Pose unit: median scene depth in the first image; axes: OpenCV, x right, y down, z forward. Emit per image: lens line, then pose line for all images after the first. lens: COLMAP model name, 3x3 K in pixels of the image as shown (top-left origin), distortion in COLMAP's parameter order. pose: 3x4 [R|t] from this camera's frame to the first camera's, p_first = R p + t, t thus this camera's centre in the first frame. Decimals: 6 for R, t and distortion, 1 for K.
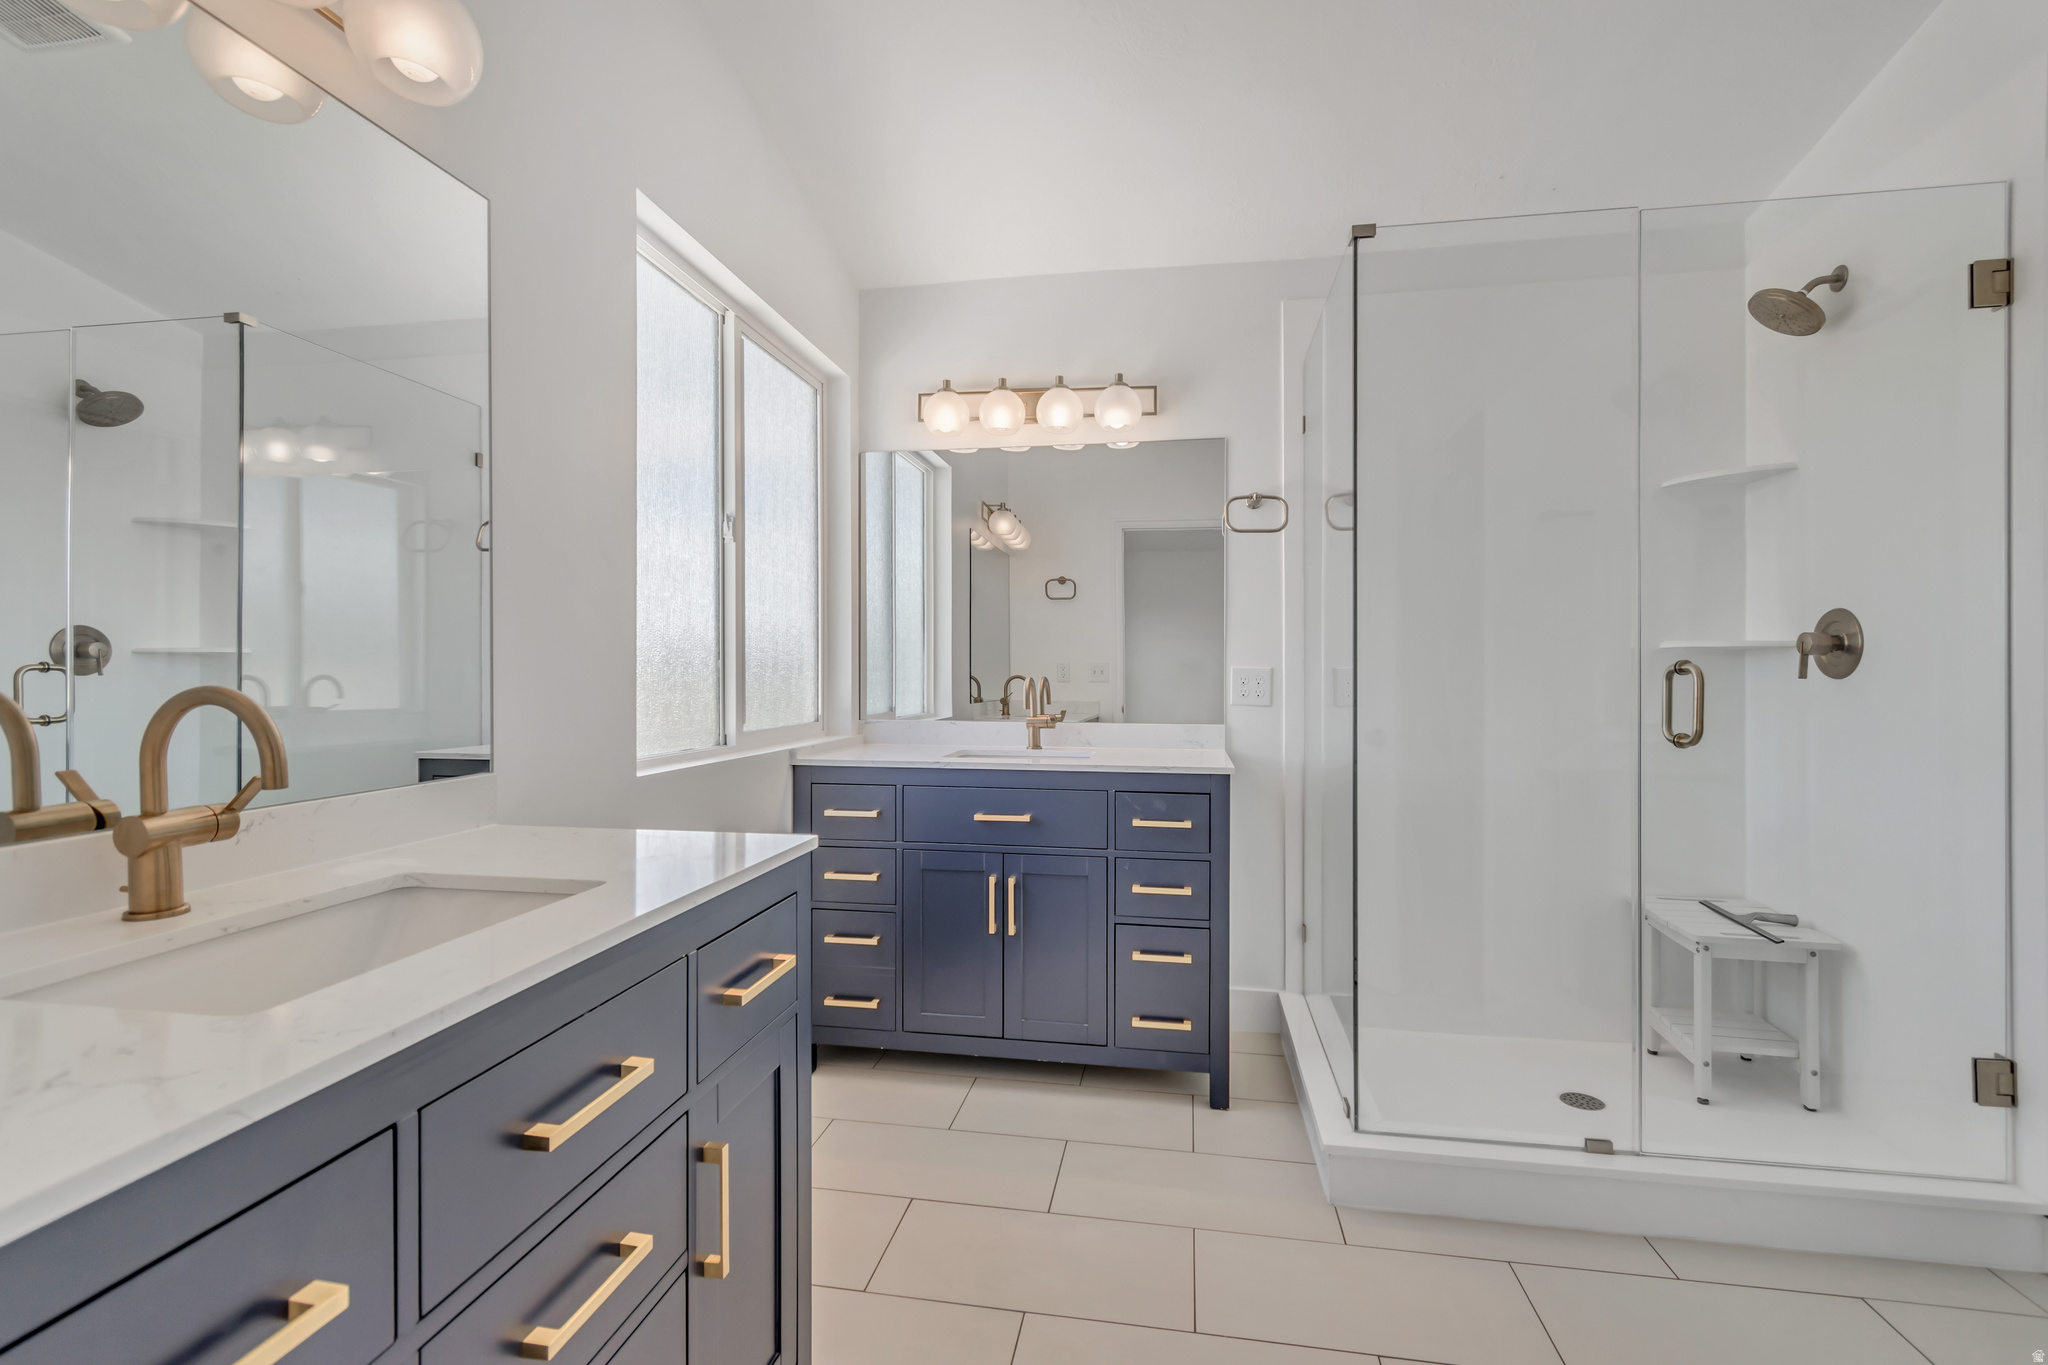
lens RADIAL K [[903.6, 0, 1026.4], [0, 903.6, 680.0], [0, 0, 1]] dist [0.002477, 0.000380]
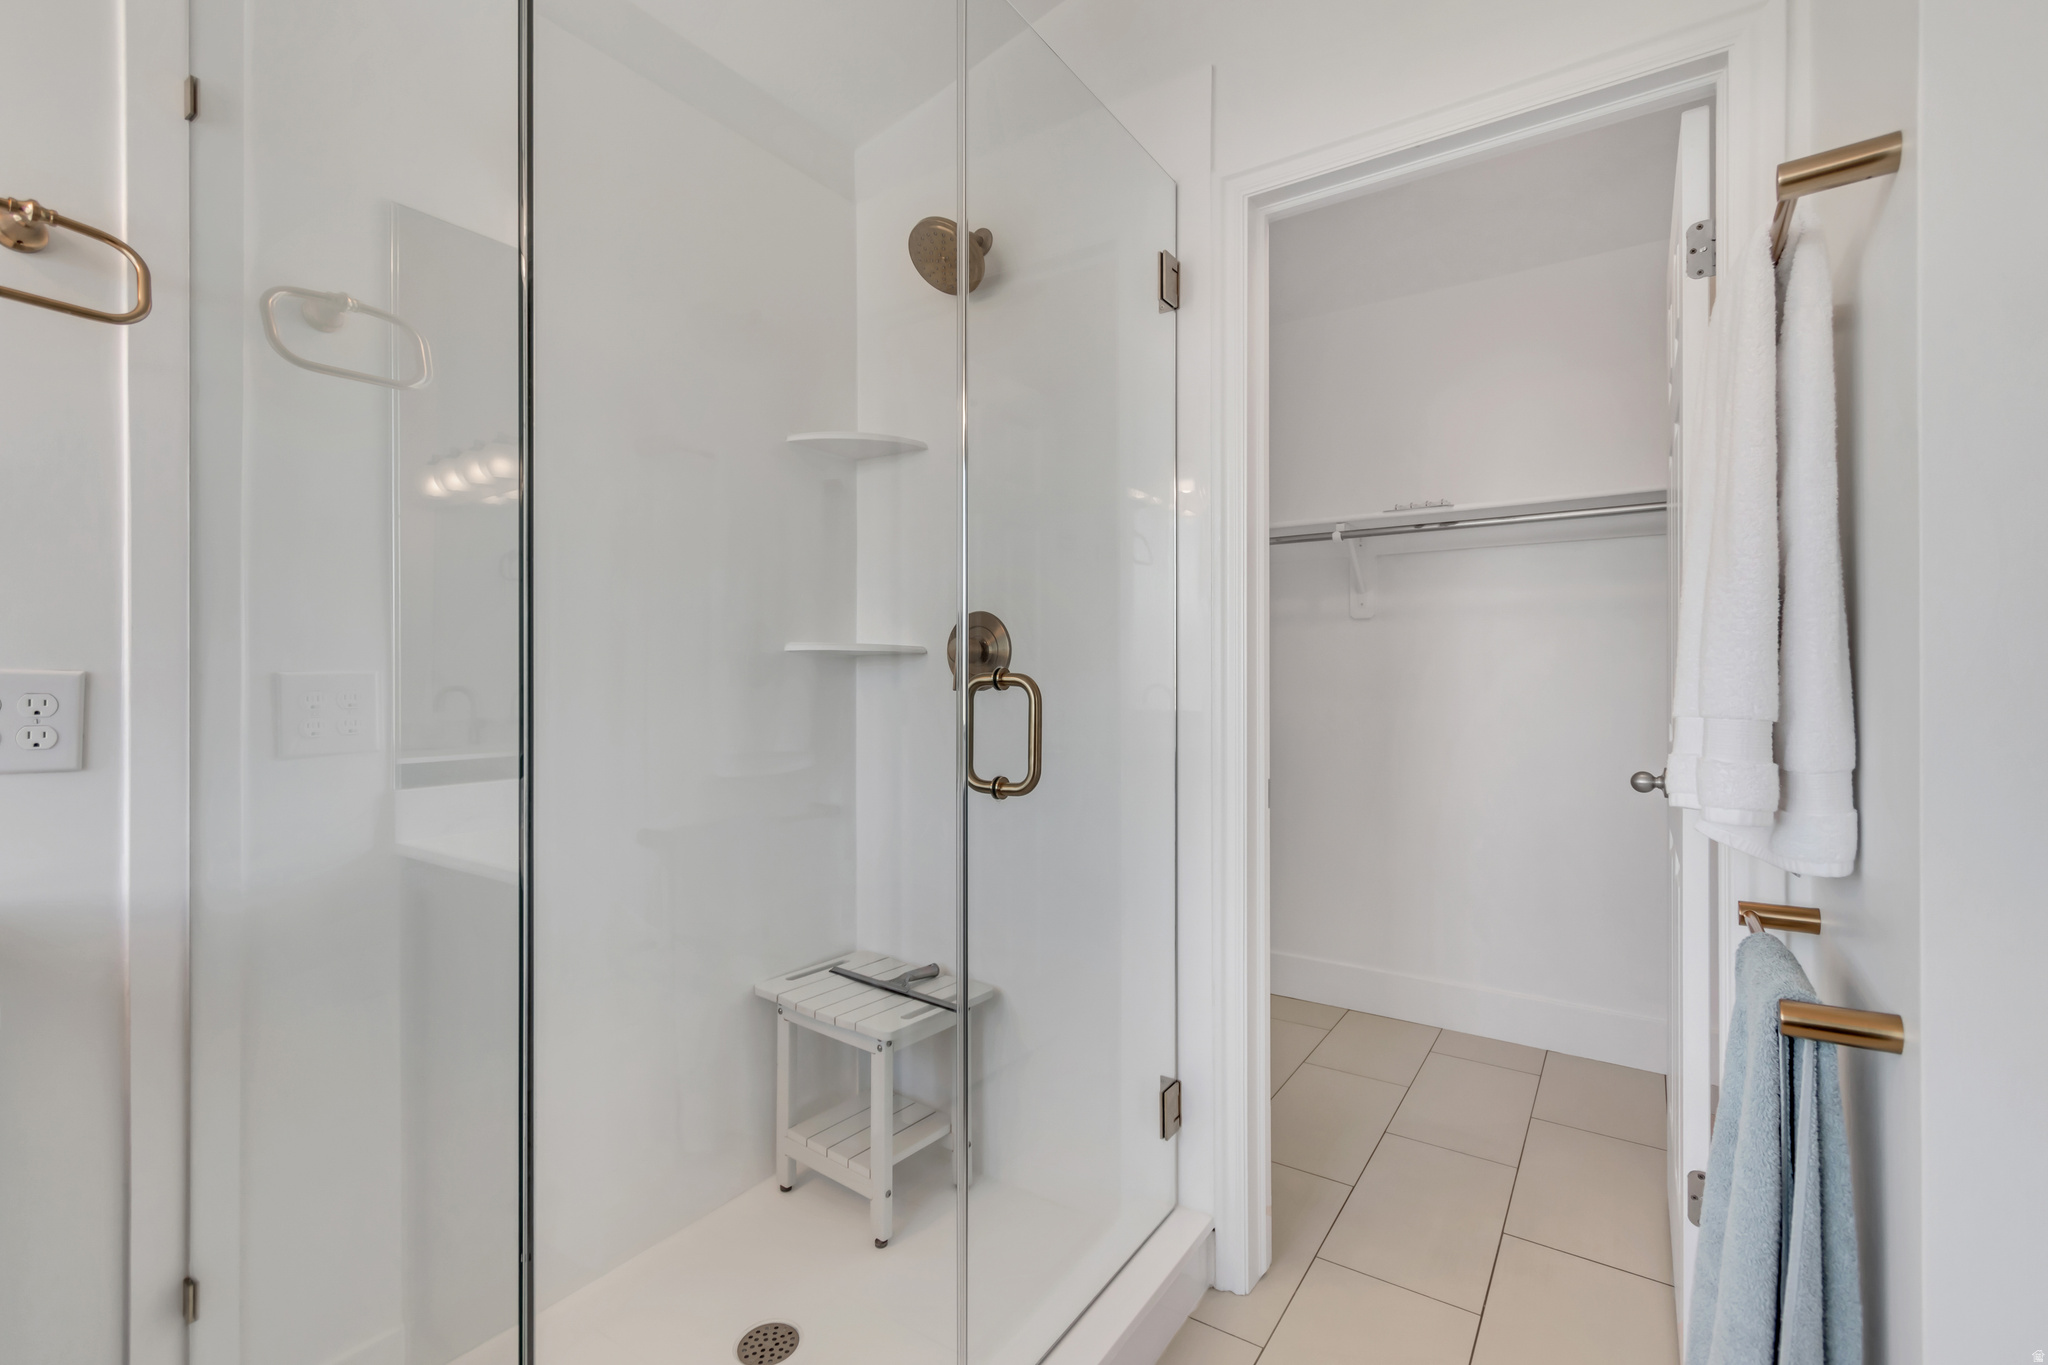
lens RADIAL K [[903.6, 0, 1026.4], [0, 903.6, 680.0], [0, 0, 1]] dist [0.002477, 0.000380]
pose [[0.407508, -0.000020, 0.913201, 0.092384], [0.002688, 0.999996, -0.001178, -0.009637], [-0.913198, 0.002935, 0.407507, 0.544416]]
